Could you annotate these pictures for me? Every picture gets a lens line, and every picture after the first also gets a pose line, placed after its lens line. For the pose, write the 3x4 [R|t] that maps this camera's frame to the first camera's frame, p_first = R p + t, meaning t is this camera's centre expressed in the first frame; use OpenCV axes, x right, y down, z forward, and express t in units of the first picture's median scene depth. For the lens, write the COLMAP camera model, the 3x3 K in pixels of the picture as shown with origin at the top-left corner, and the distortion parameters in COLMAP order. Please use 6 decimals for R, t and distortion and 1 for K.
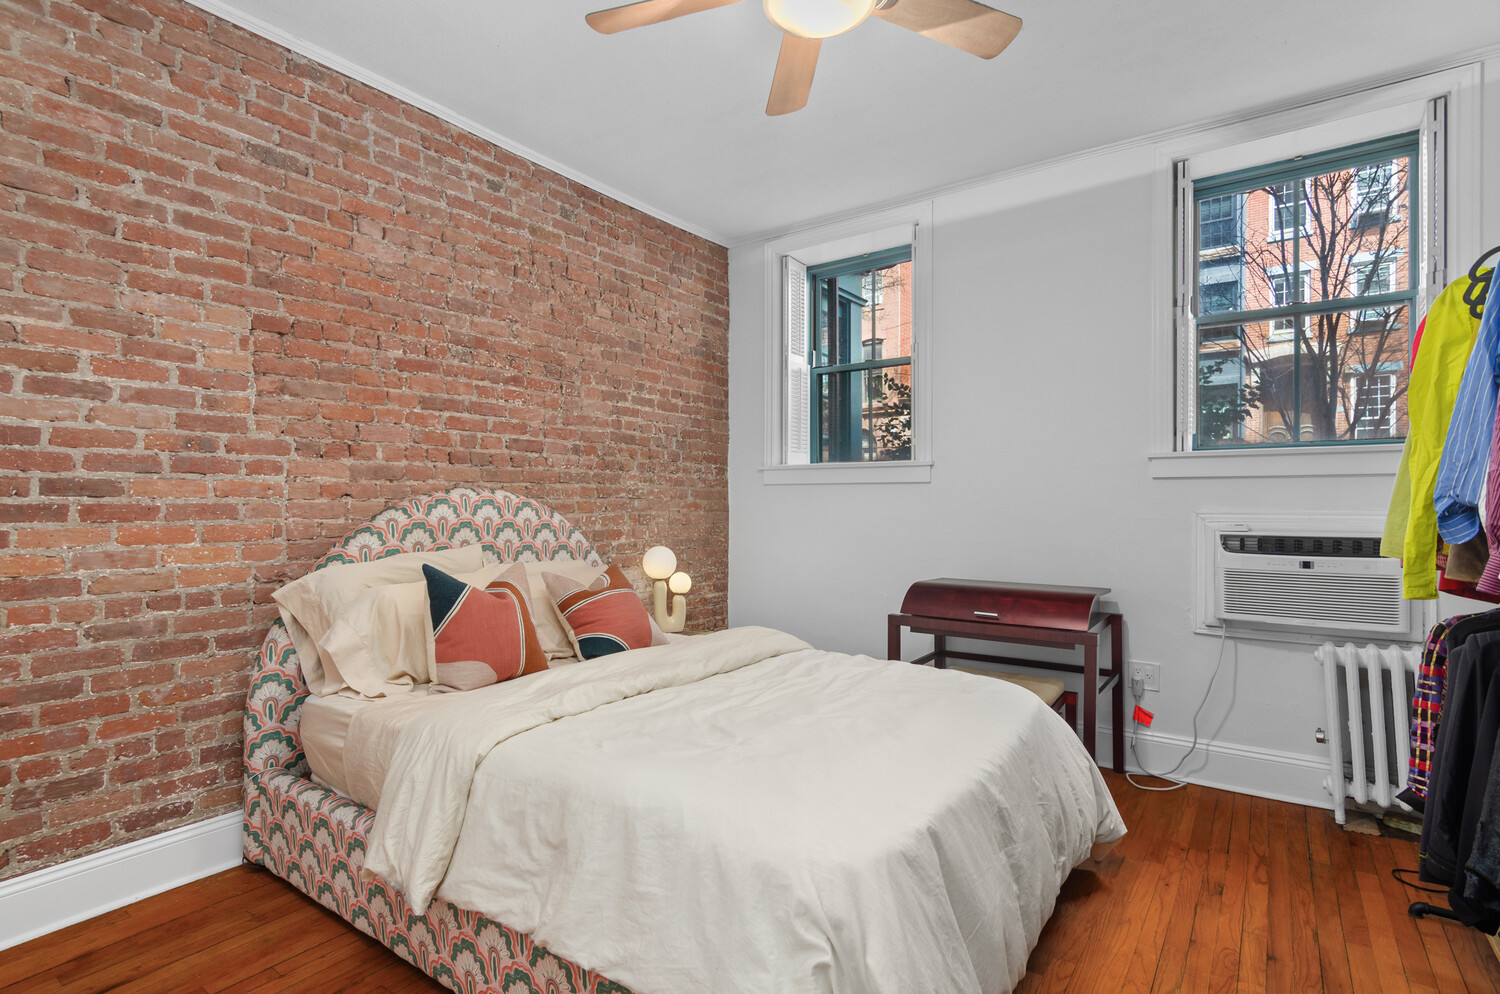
lens RADIAL K [[731.9, 0, 751.2], [0, 731.9, 503.6], [0, 0, 1]] dist [0.000323, 0.005740]
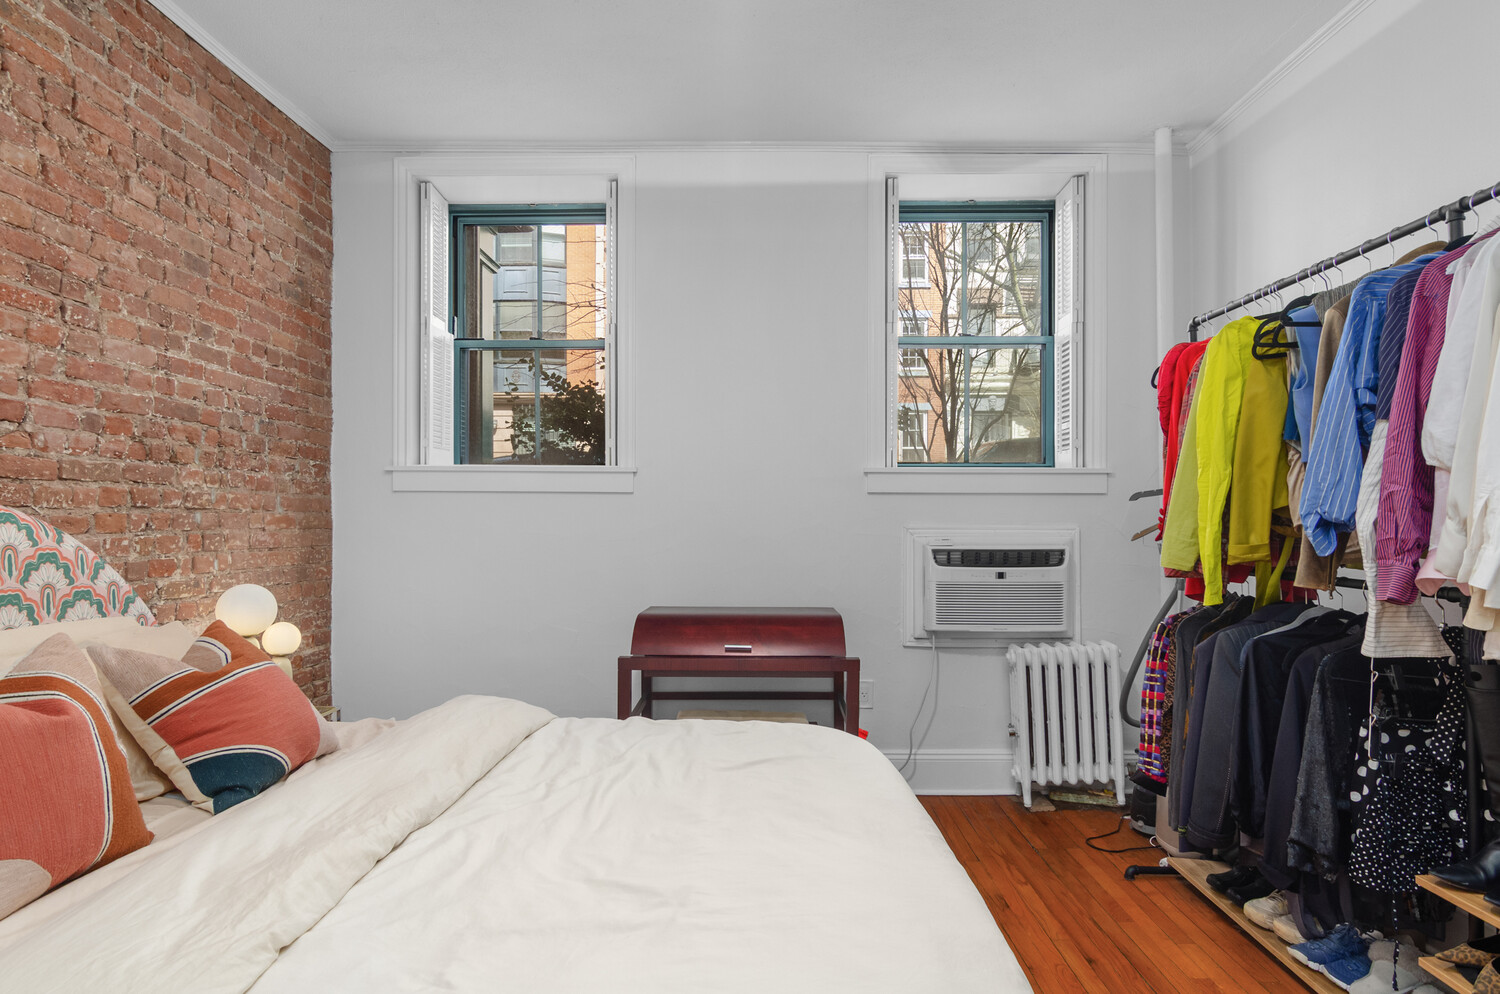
lens RADIAL K [[784.8, 0, 750.4], [0, 784.8, 522.0], [0, 0, 1]] dist [-0.002606, 0.002019]
pose [[0.821121, -0.000981, 0.570753, -0.158624], [-0.002019, 0.999987, 0.004623, 0.000008], [-0.570750, -0.004948, 0.821109, 0.192555]]
